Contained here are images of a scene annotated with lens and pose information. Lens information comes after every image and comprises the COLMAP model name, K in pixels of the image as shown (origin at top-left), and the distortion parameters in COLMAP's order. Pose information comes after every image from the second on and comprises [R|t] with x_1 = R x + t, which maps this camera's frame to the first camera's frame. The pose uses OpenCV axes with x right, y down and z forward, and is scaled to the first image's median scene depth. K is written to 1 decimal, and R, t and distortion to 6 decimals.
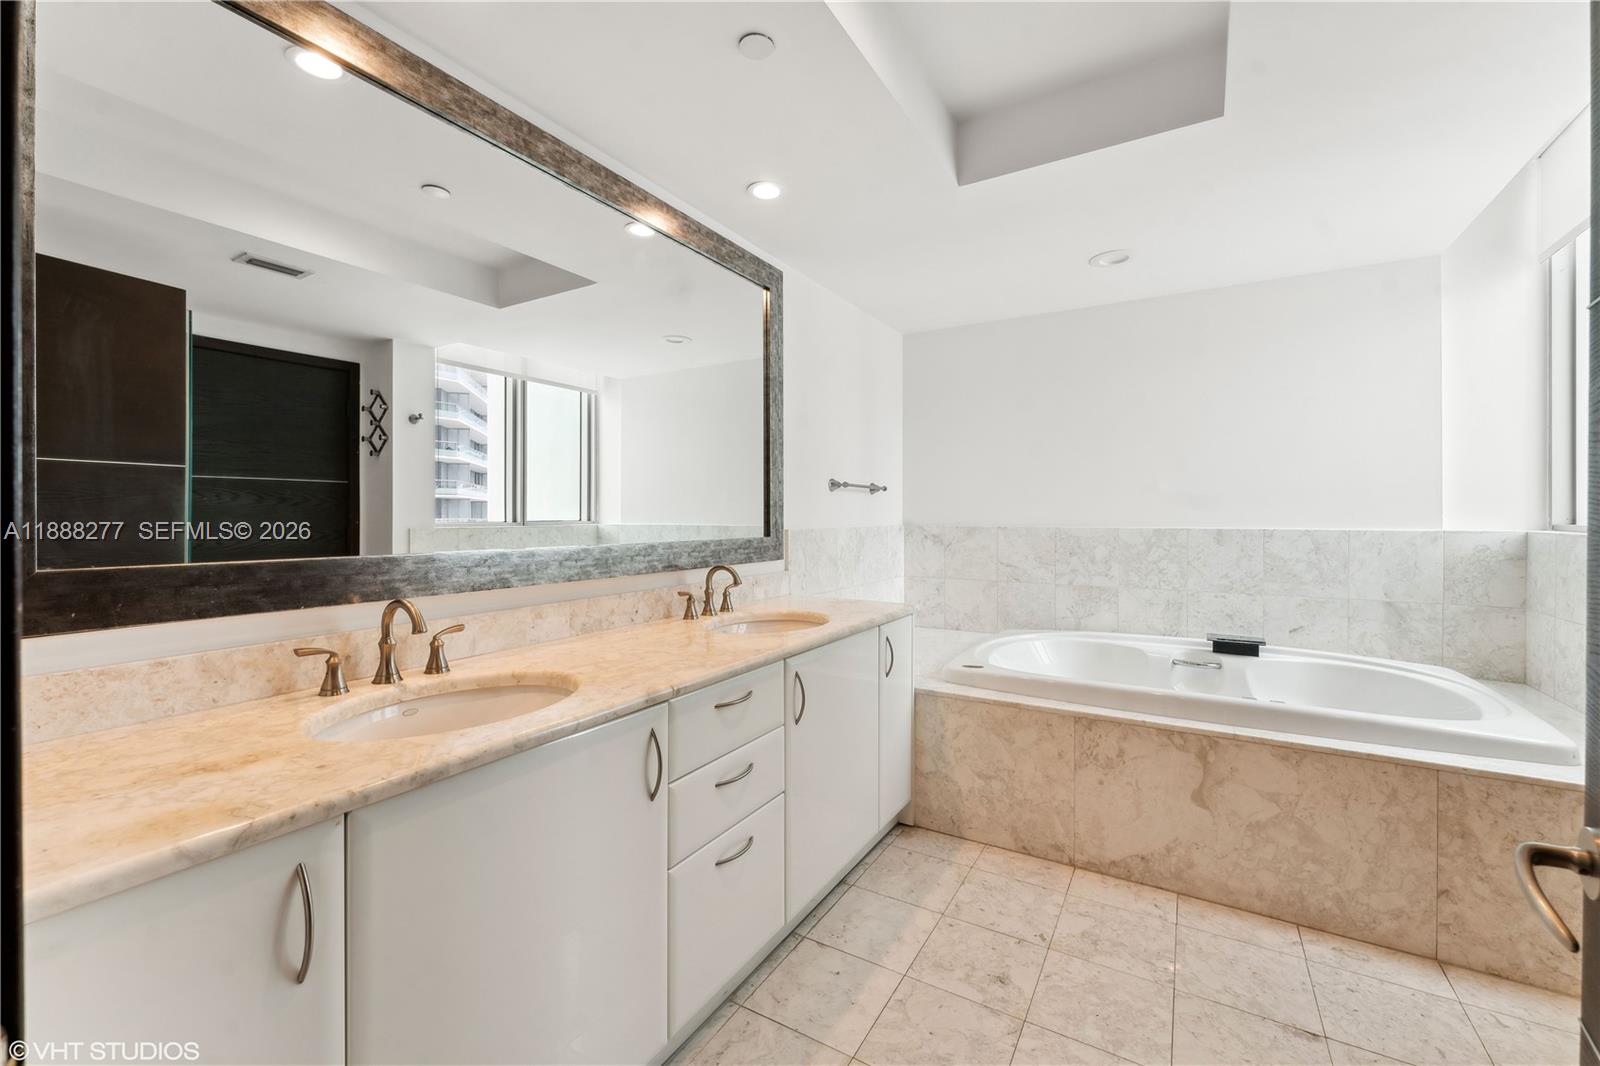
lens RADIAL K [[652.7, 0, 797.7], [0, 652.7, 520.2], [0, 0, 1]] dist [-0.002921, -0.000113]
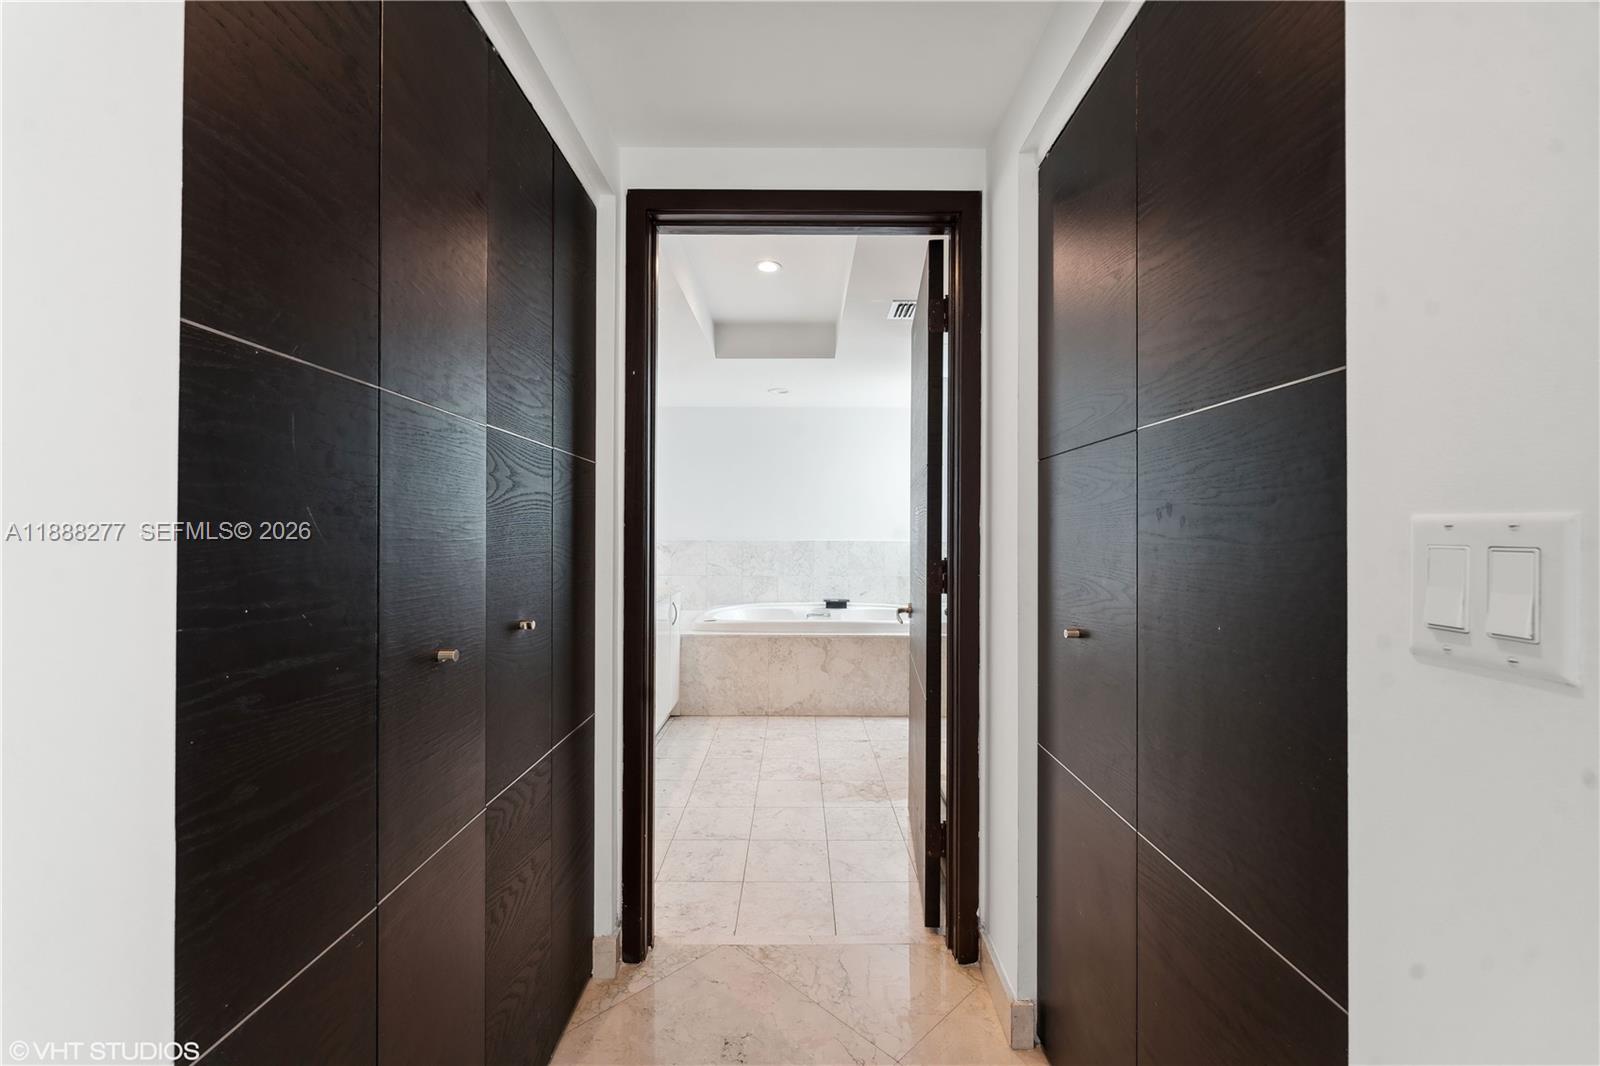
lens RADIAL K [[652.7, 0, 800.5], [0, 652.7, 534.5], [0, 0, 1]] dist [-0.002921, -0.000113]
pose [[0.853504, 0.002521, 0.521081, -0.499499], [0.000436, 0.999984, -0.005551, 0.009040], [-0.521087, 0.004965, 0.853489, -0.694783]]
